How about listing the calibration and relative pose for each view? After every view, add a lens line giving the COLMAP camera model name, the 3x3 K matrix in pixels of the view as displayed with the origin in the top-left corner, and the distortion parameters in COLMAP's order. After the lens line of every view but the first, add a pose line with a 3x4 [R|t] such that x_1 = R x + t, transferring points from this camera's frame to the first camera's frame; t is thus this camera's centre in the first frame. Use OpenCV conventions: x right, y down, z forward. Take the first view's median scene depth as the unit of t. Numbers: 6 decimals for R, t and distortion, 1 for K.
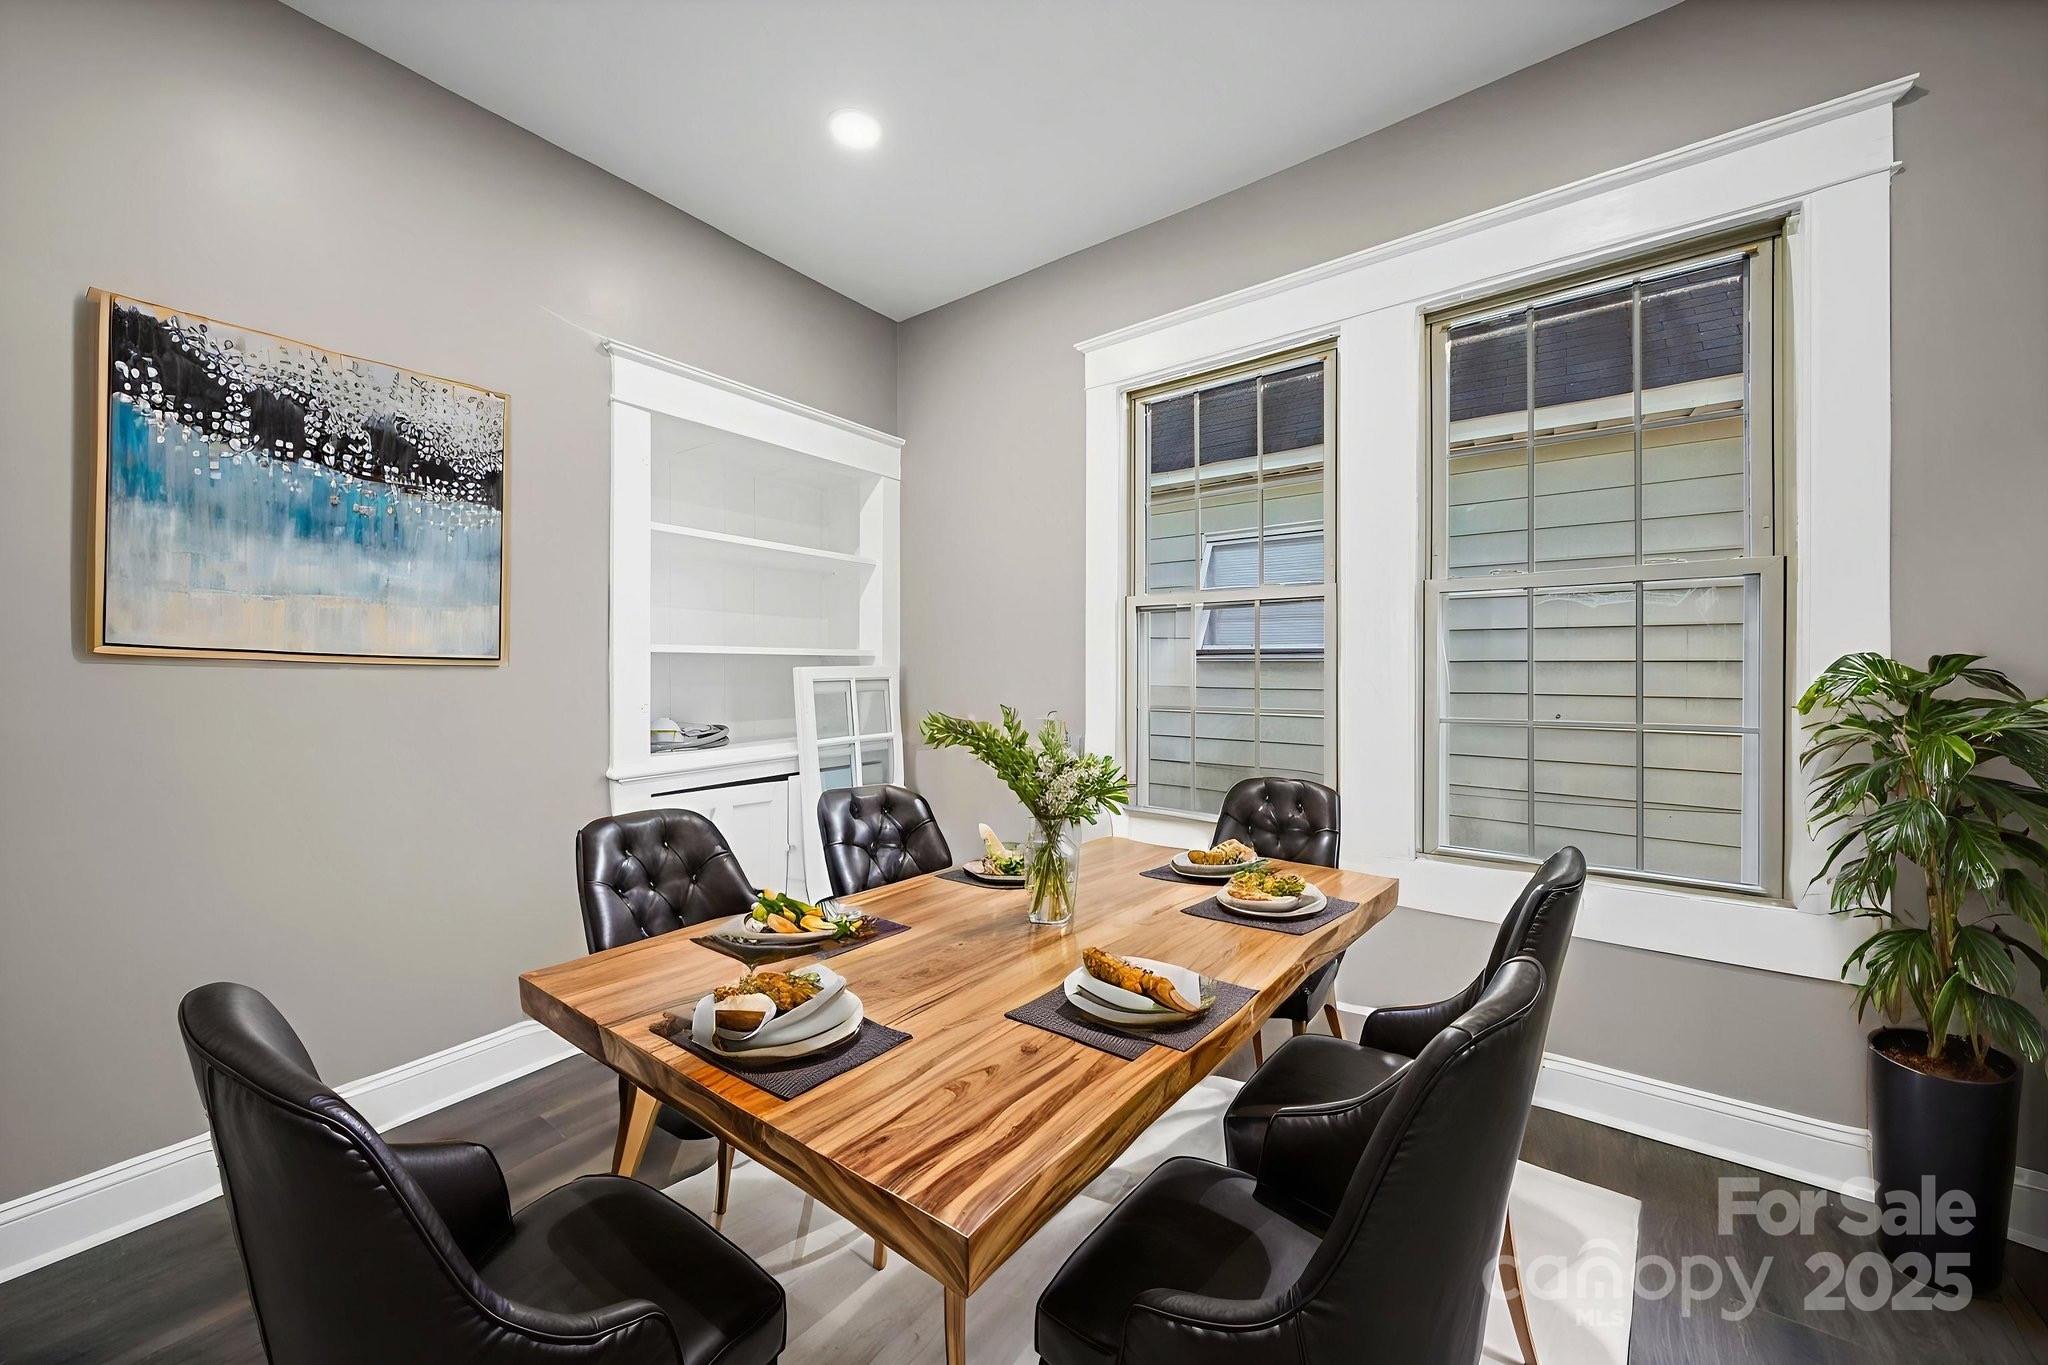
lens RADIAL K [[720.2, 0, 1016.3], [0, 720.2, 676.5], [0, 0, 1]] dist [0.000282, -0.000201]
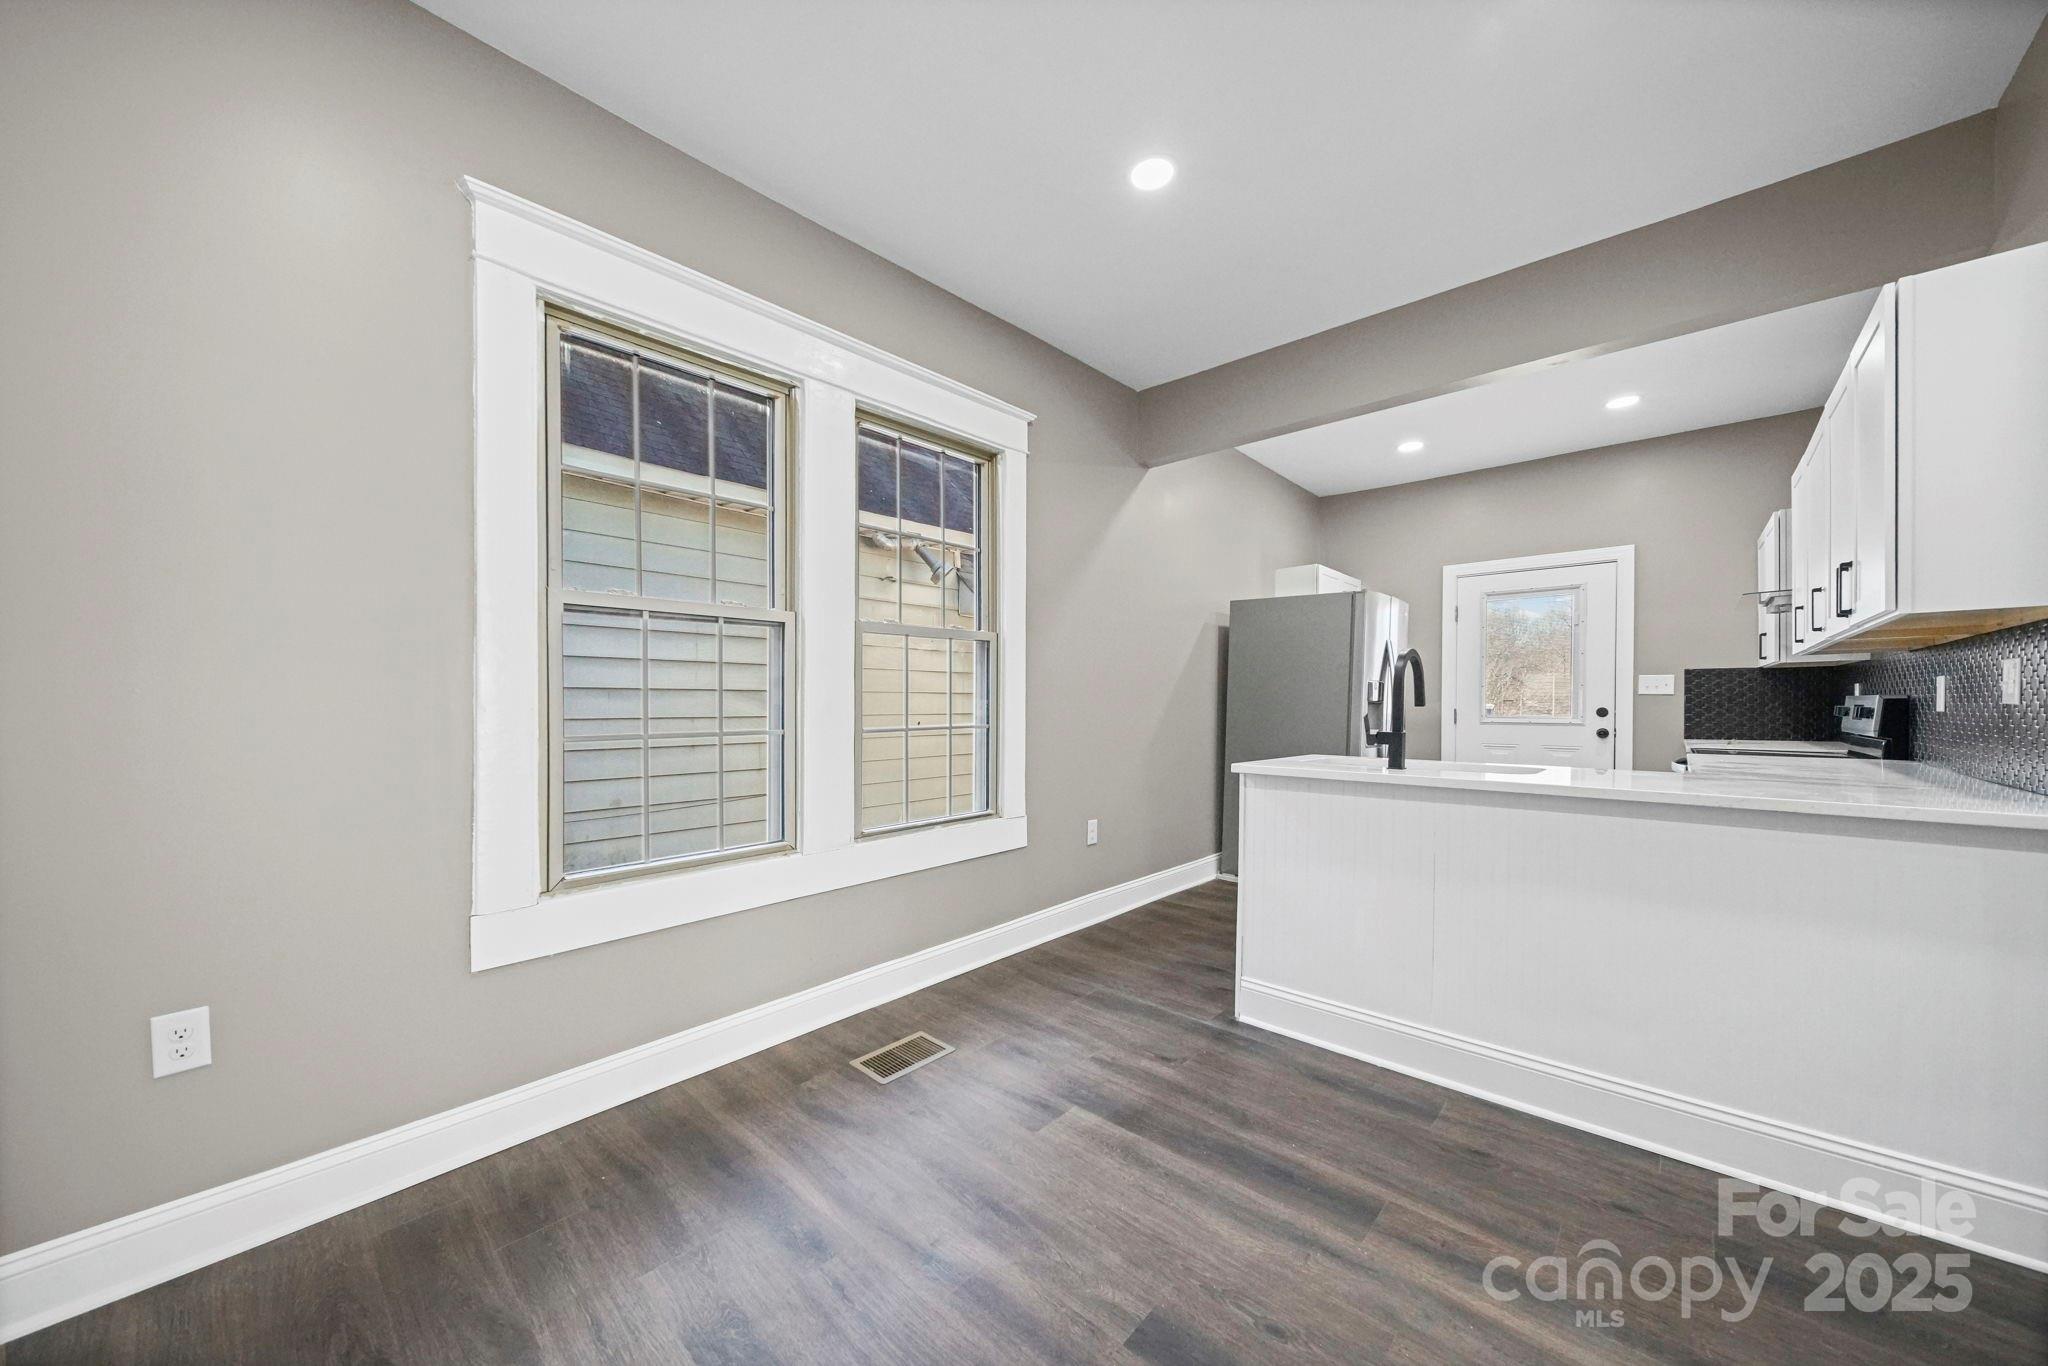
lens RADIAL K [[729.9, 0, 1023.3], [0, 729.9, 695.7], [0, 0, 1]] dist [0.000233, -0.000046]
pose [[0.098443, 0.005615, 0.995127, -0.507782], [0.013077, 0.999890, -0.006935, 0.007999], [-0.995057, 0.013696, 0.098358, 0.453959]]
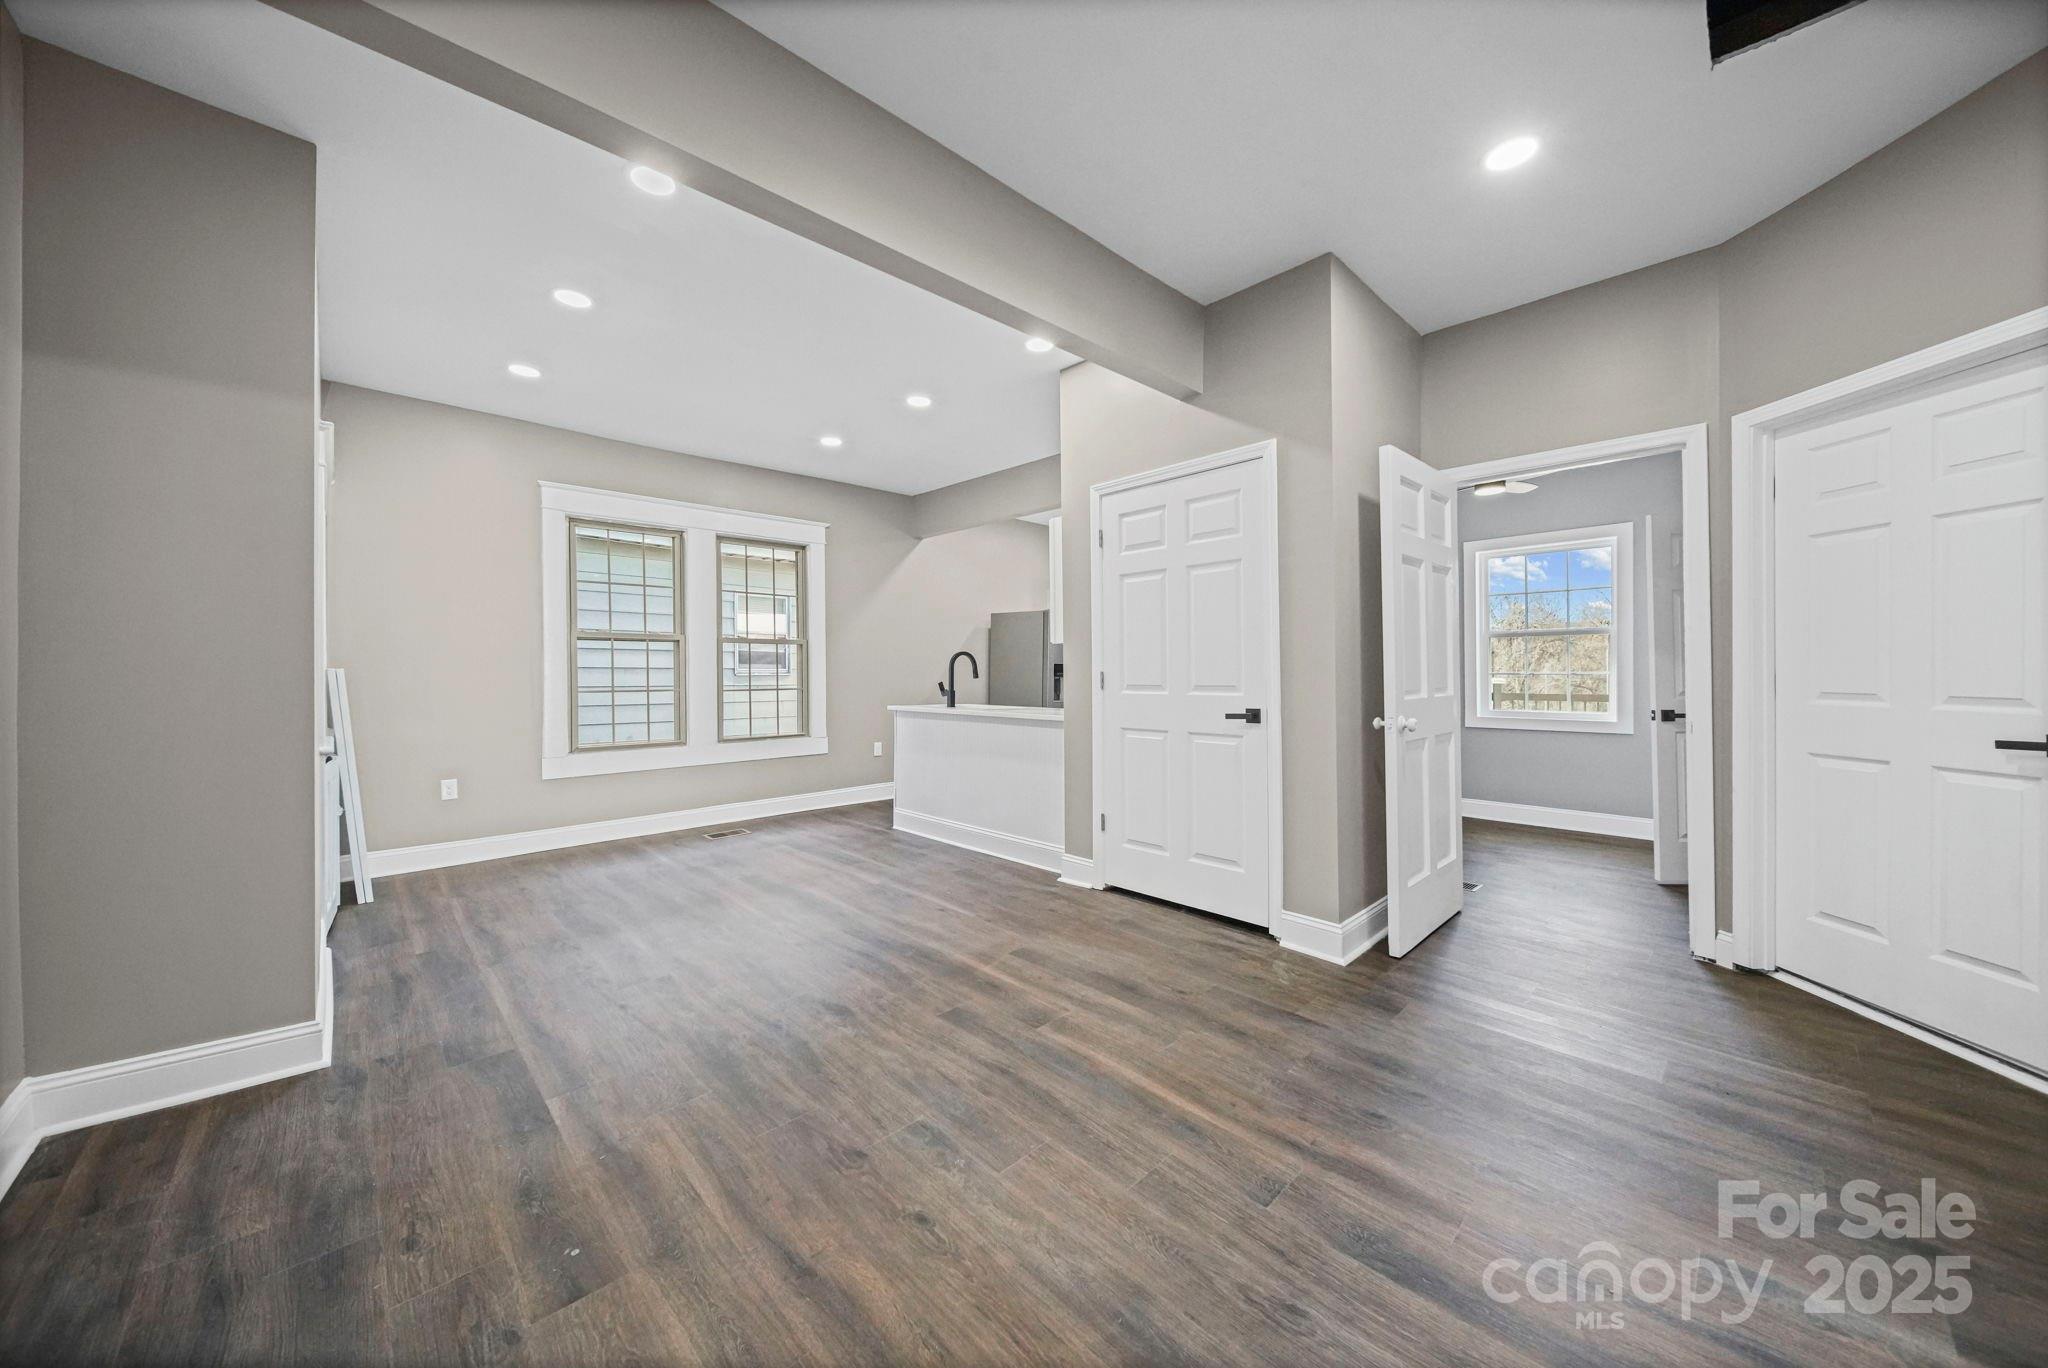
lens RADIAL K [[709.4, 0, 1022.9], [0, 709.4, 671.7], [0, 0, 1]] dist [-0.000765, -0.000223]
pose [[0.155307, 0.000515, 0.987866, -1.386379], [0.013944, 0.999899, -0.002714, 0.010642], [-0.987768, 0.014196, 0.155284, -0.375091]]
